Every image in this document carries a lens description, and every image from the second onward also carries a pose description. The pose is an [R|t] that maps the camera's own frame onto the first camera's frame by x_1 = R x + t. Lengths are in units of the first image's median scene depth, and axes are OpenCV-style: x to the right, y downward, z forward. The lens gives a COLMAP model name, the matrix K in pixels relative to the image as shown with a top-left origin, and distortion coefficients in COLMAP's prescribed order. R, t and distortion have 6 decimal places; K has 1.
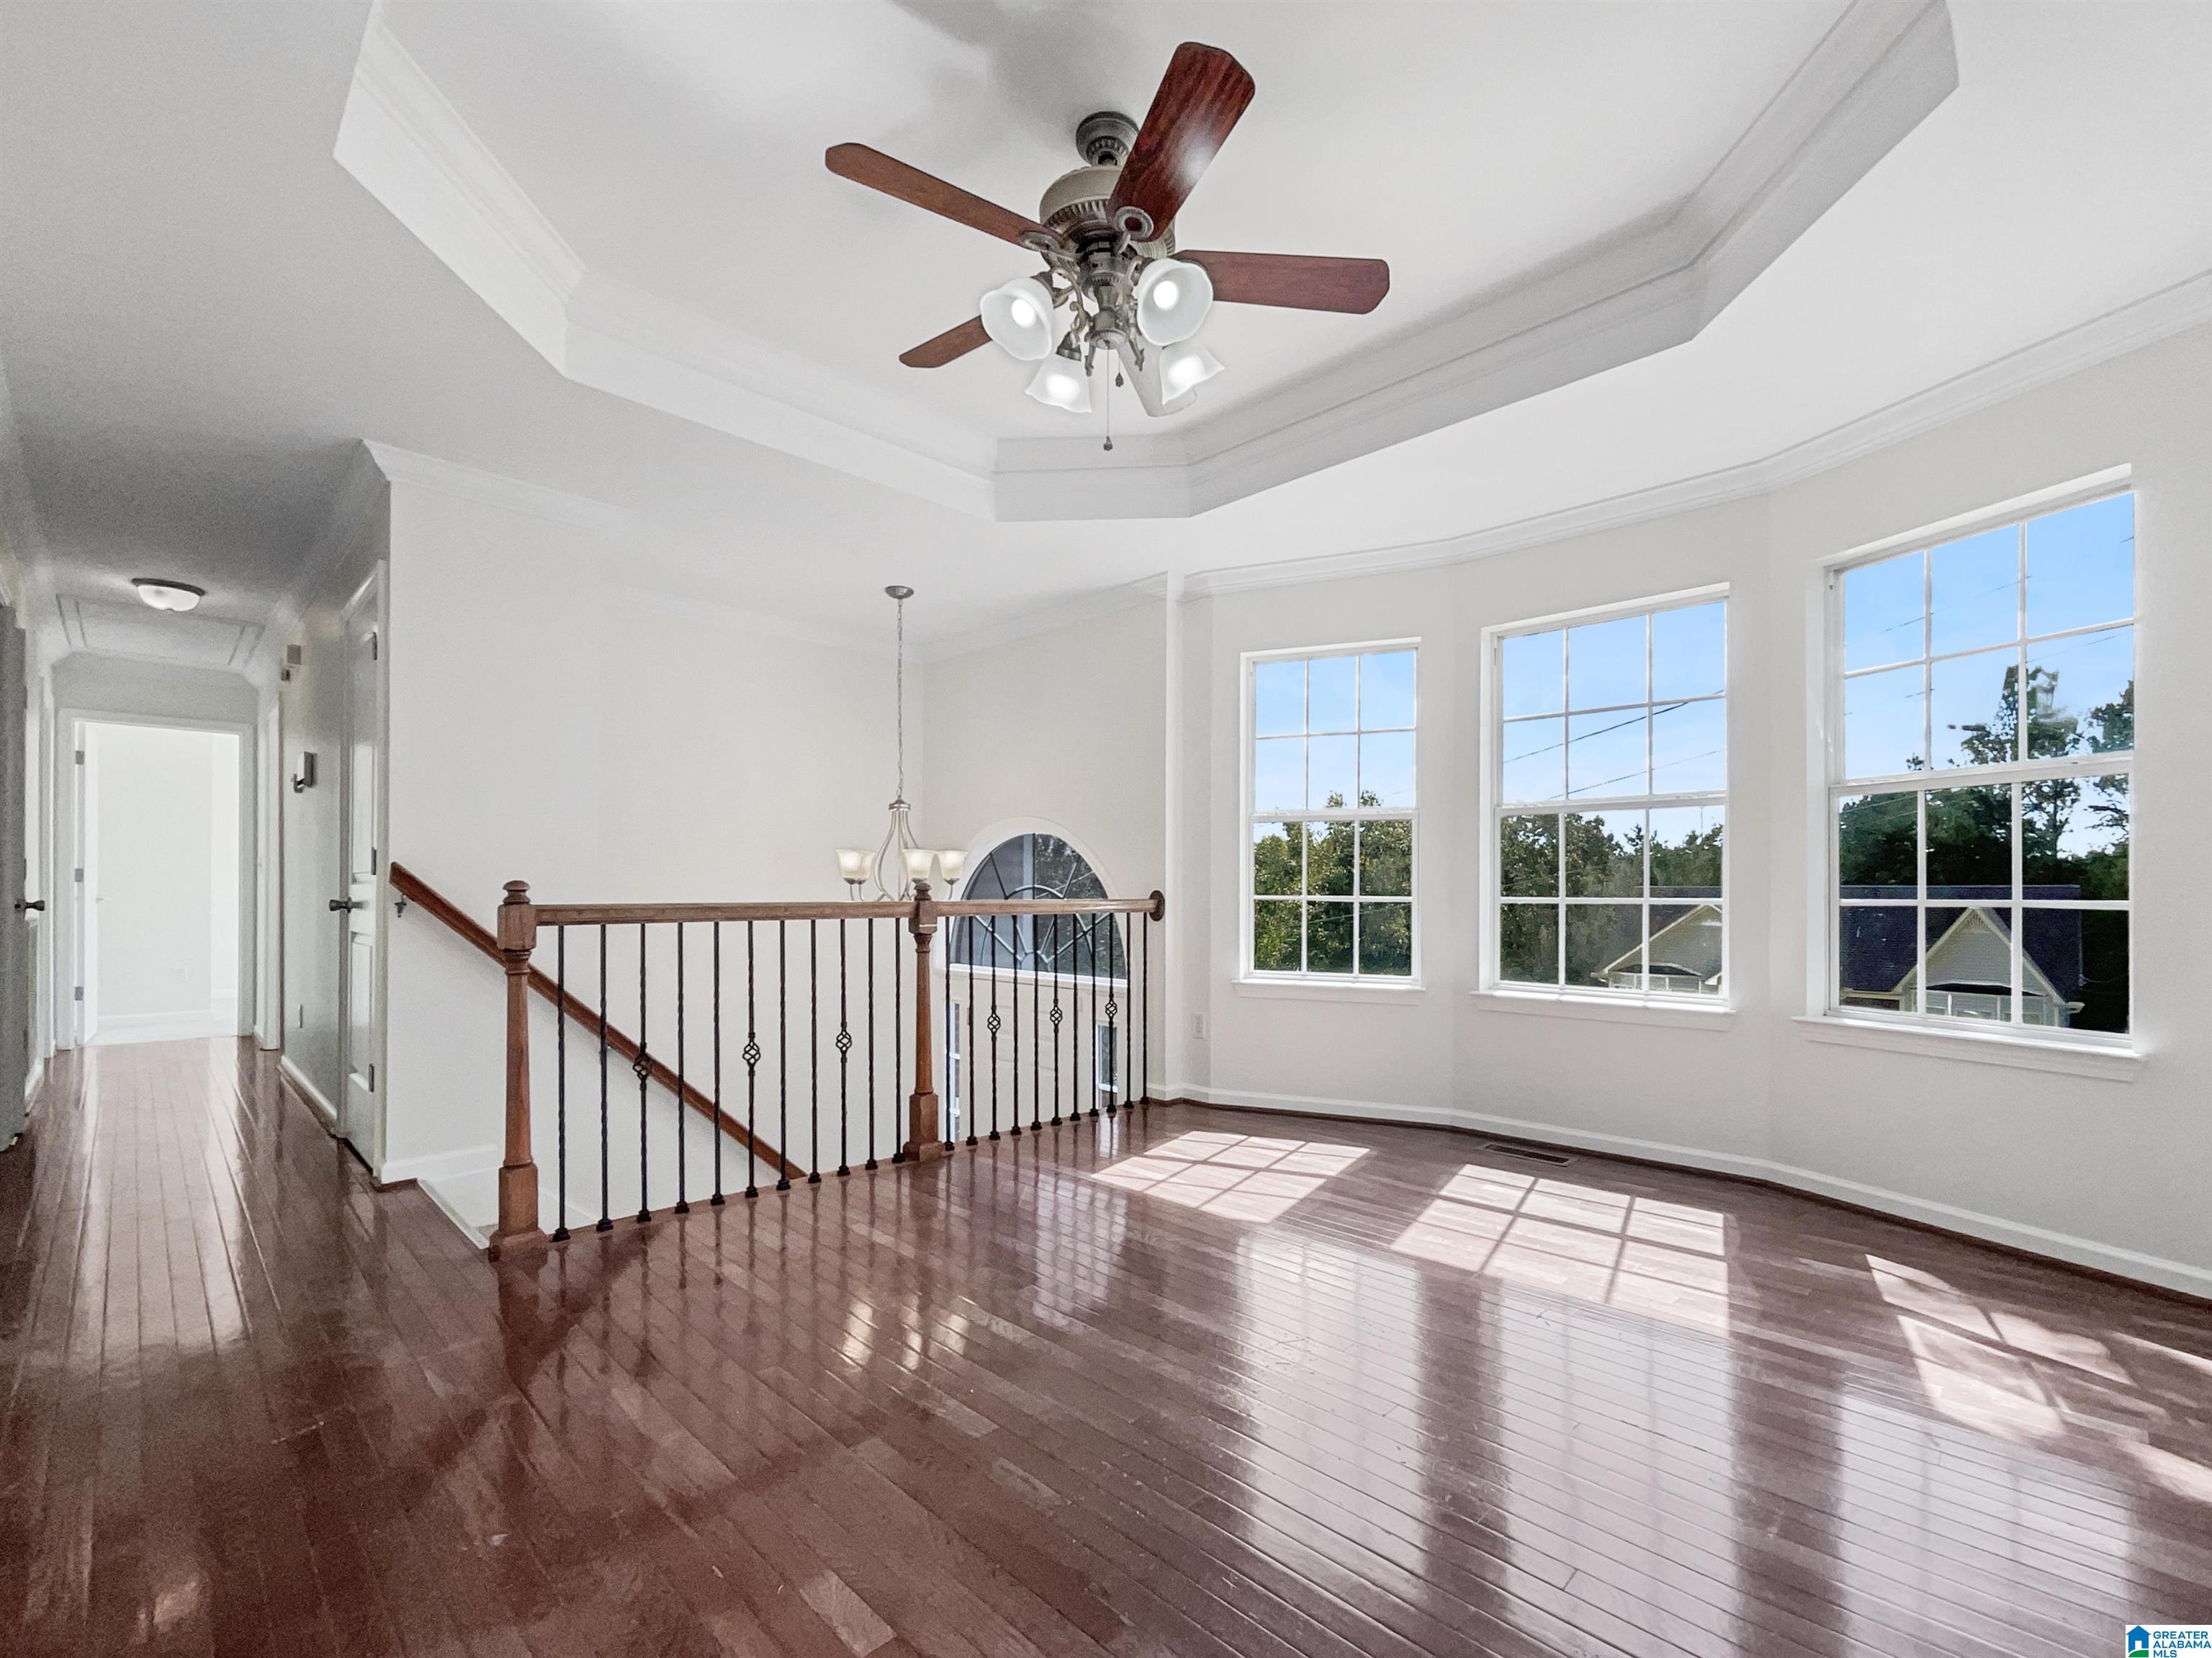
lens RADIAL K [[993.8, 0, 1100.2], [0, 993.8, 880.8], [0, 0, 1]] dist [-0.001054, 0.000011]
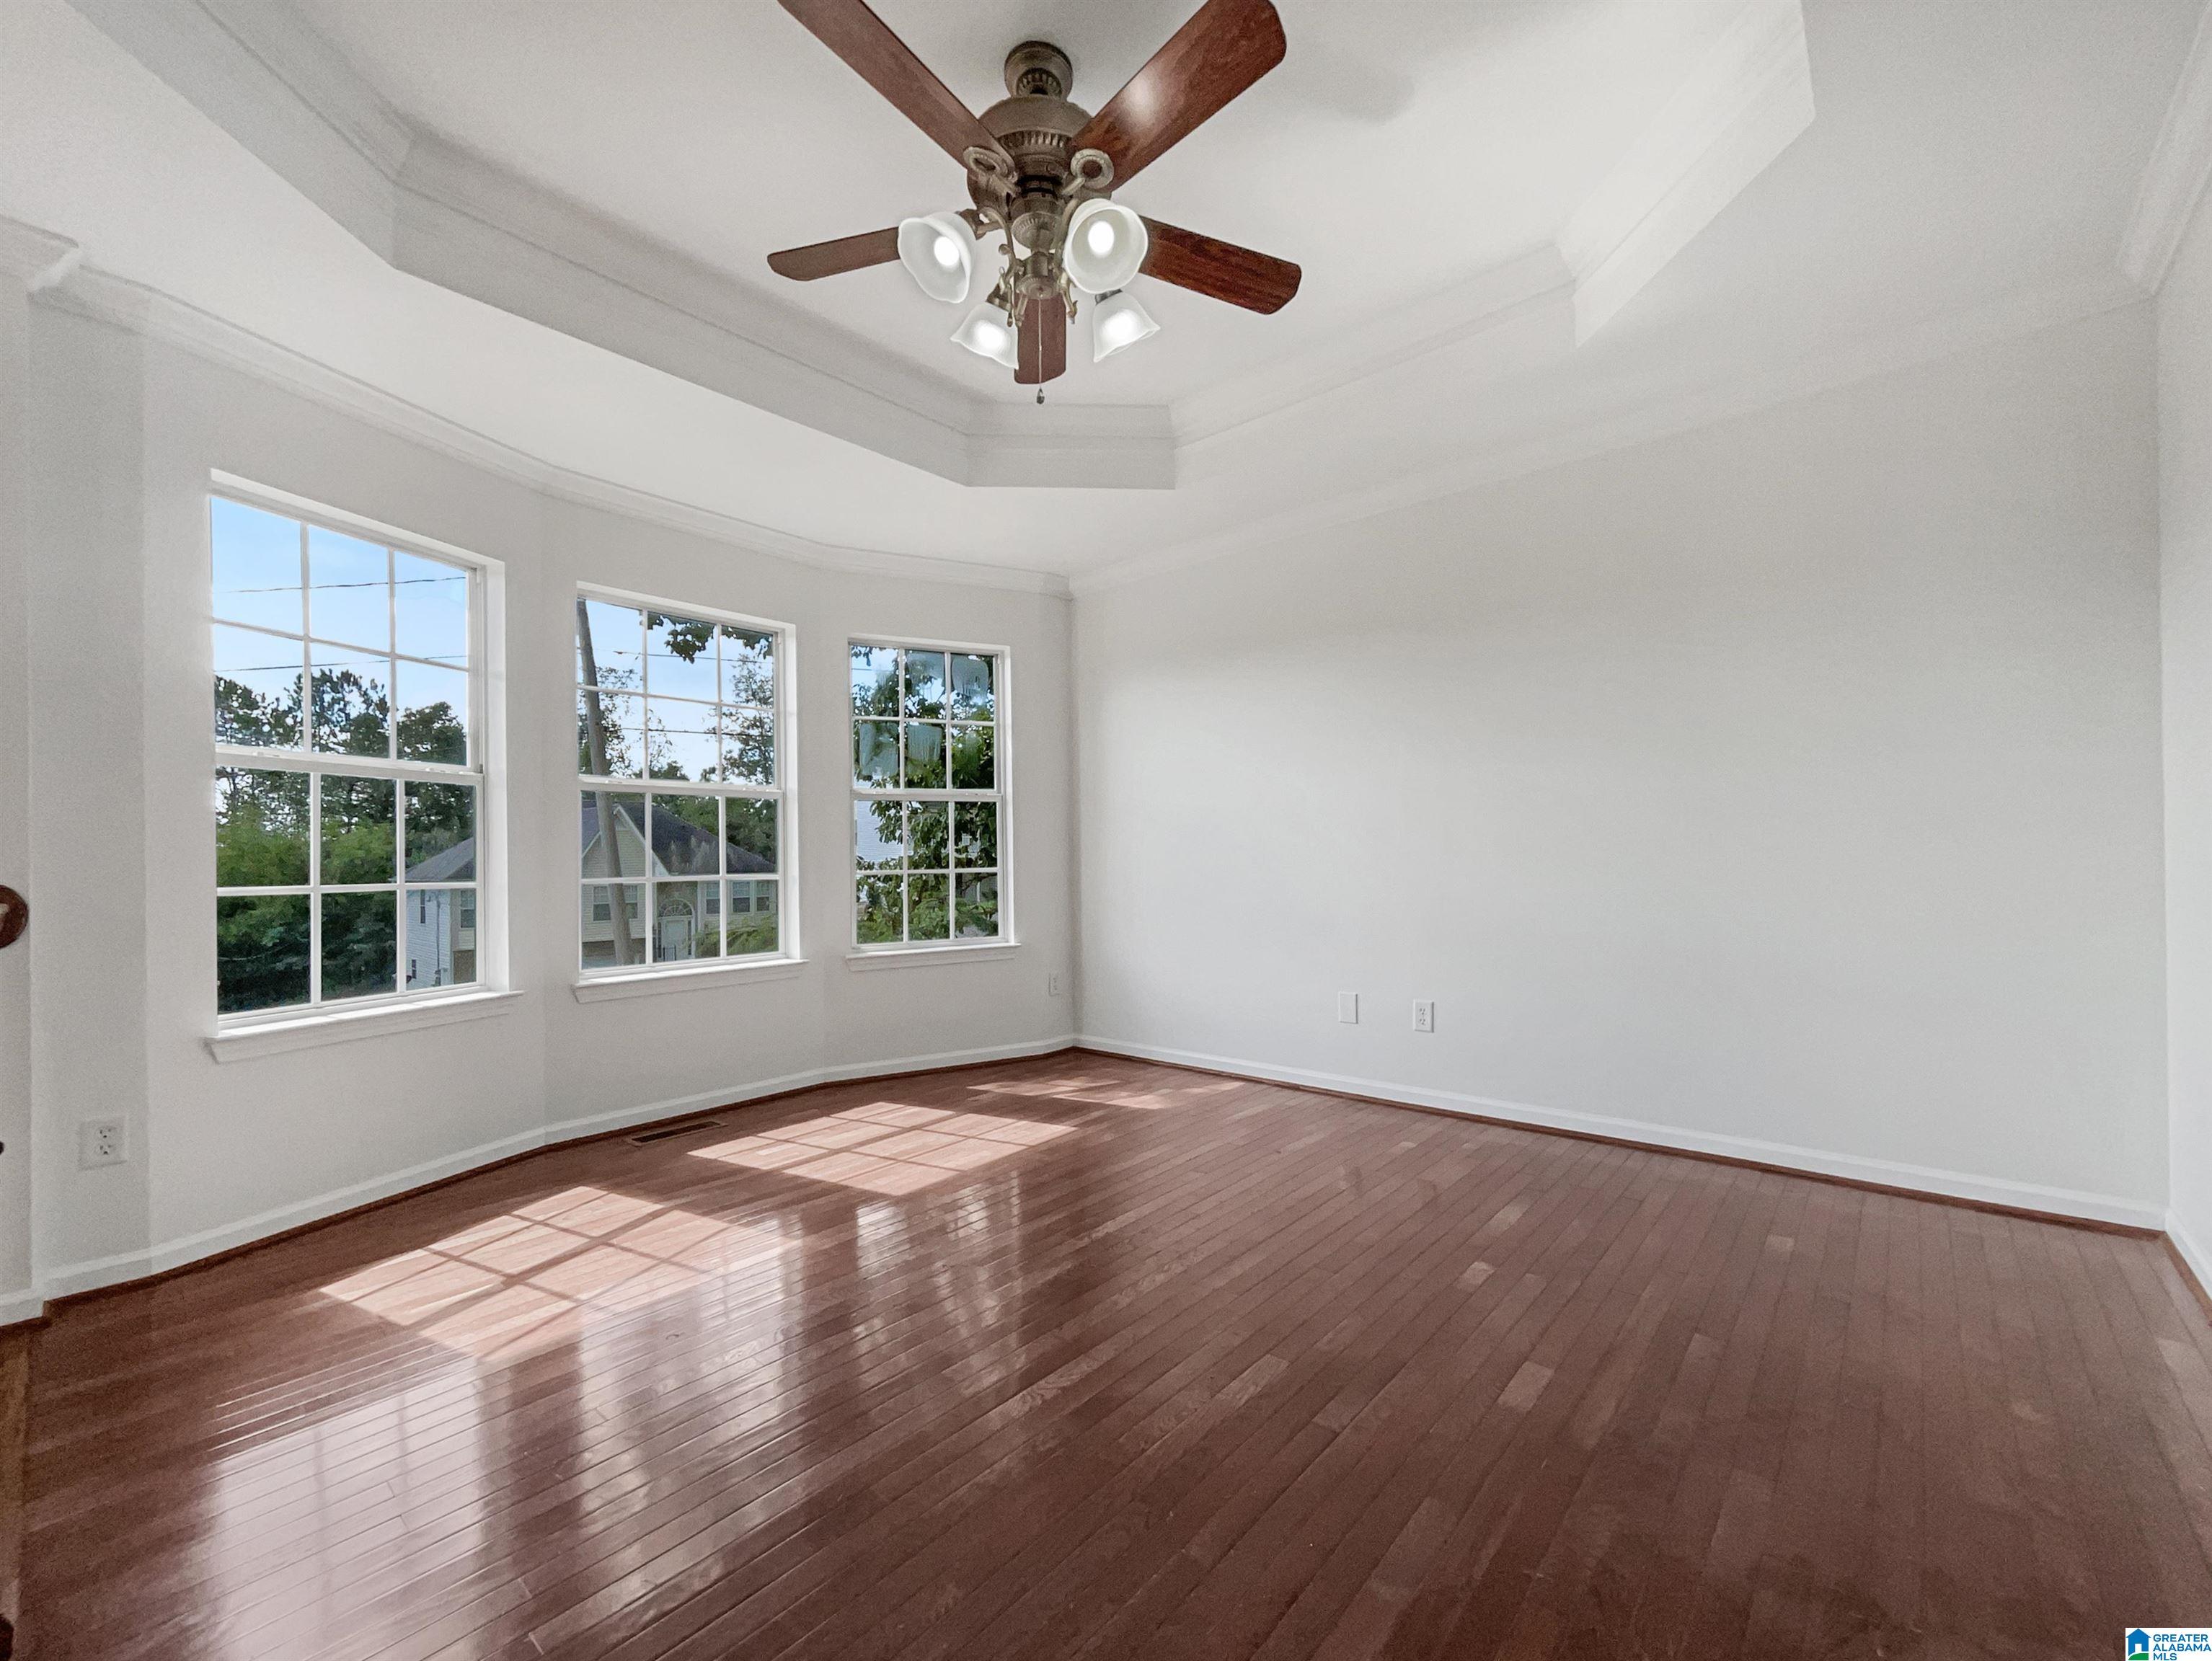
lens RADIAL K [[989.2, 0, 1099.4], [0, 989.2, 846.0], [0, 0, 1]] dist [-0.001260, 0.000200]
pose [[-0.114850, 0.016921, 0.993239, -0.649991], [0.014510, 0.999777, -0.015355, 0.008612], [-0.993277, 0.012648, -0.115070, 0.730742]]
